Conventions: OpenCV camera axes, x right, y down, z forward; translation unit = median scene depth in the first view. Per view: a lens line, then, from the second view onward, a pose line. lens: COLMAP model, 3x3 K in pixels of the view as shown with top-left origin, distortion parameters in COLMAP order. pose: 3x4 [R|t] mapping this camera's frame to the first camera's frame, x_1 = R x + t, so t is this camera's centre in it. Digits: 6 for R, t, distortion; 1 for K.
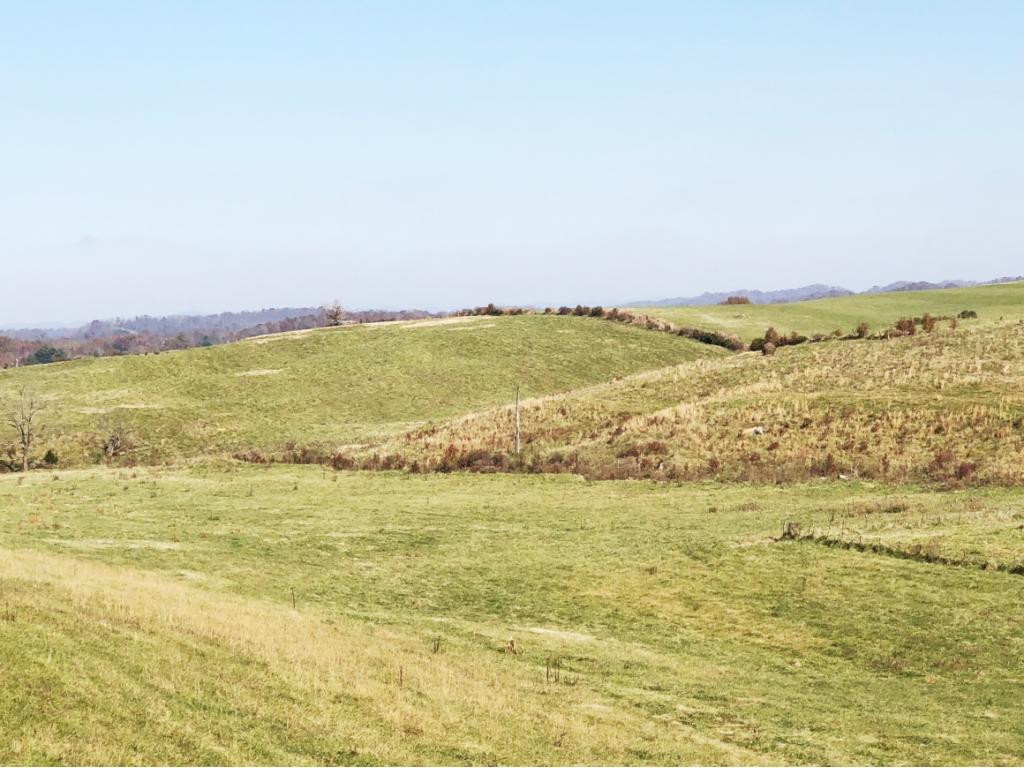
lens RADIAL K [[840.1, 0, 512.0], [0, 840.1, 384.0], [0, 0, 1]] dist [-0.002227, 0.009154]
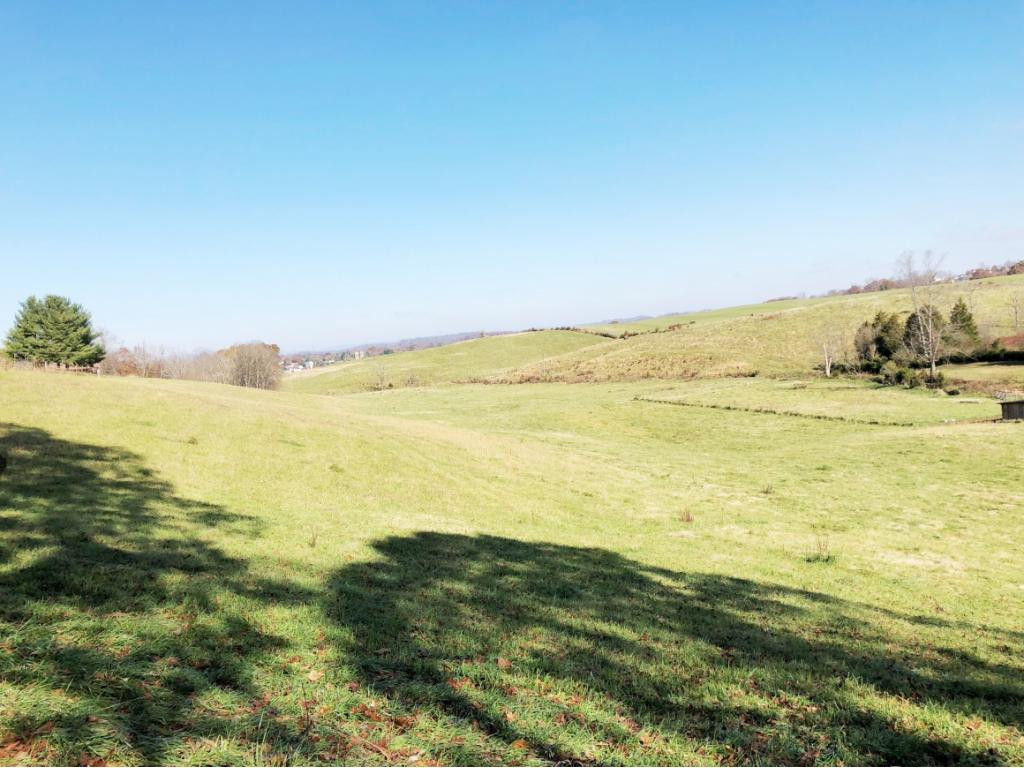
lens RADIAL K [[840.1, 0, 512.0], [0, 840.1, 384.0], [0, 0, 1]] dist [-0.002227, 0.009154]
pose [[0.994084, -0.048937, -0.096967, 0.182084], [0.059078, 0.992754, 0.104635, -0.213190], [0.091144, -0.109745, 0.989772, -2.005345]]
